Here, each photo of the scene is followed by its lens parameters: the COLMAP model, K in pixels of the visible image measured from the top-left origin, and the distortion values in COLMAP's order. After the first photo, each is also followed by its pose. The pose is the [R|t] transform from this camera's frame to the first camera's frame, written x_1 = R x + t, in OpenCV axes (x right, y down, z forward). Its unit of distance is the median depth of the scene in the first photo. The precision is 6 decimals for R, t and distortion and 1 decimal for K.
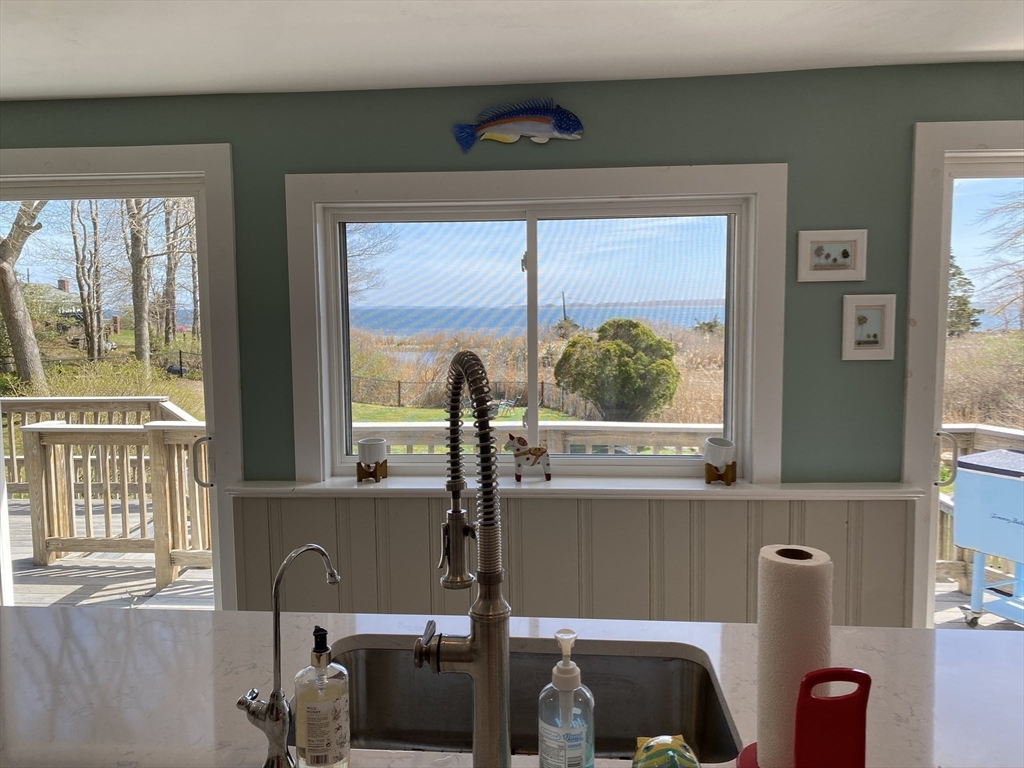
lens RADIAL K [[789.3, 0, 510.4], [0, 789.3, 379.7], [0, 0, 1]] dist [-0.000693, 0.000459]
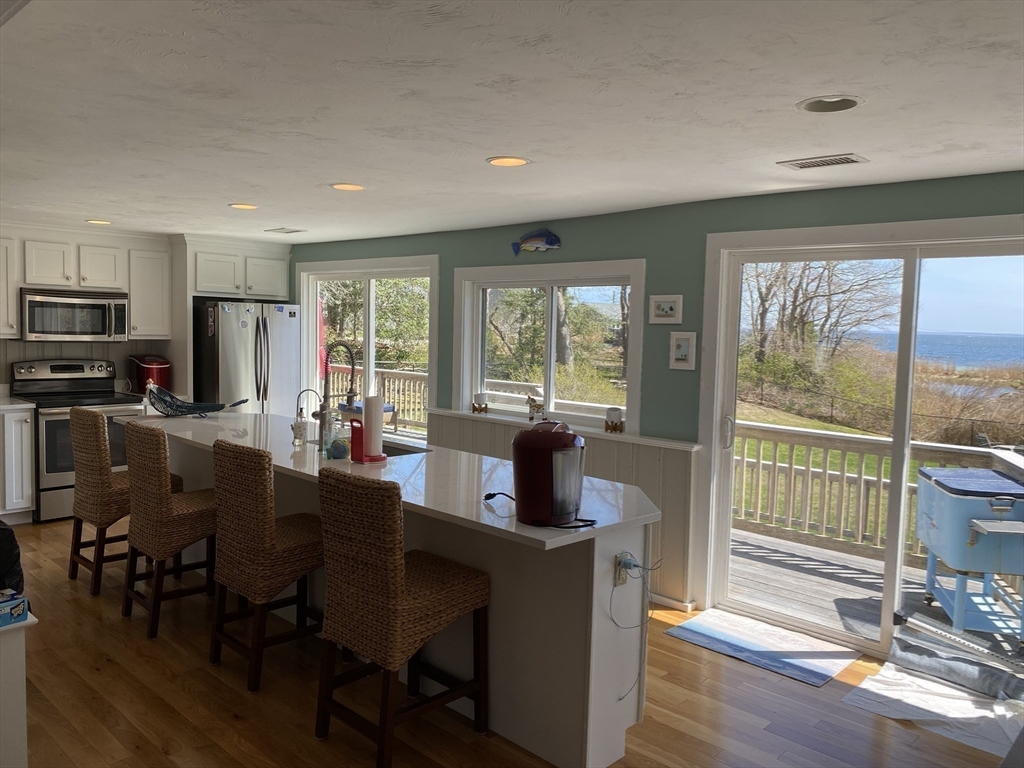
lens RADIAL K [[789.3, 0, 514.0], [0, 789.3, 385.0], [0, 0, 1]] dist [-0.000693, 0.000459]
pose [[0.763093, 0.079533, -0.641376, 1.293827], [-0.094162, 0.995491, 0.011414, 0.024111], [0.639392, 0.051683, 0.767142, -0.568320]]
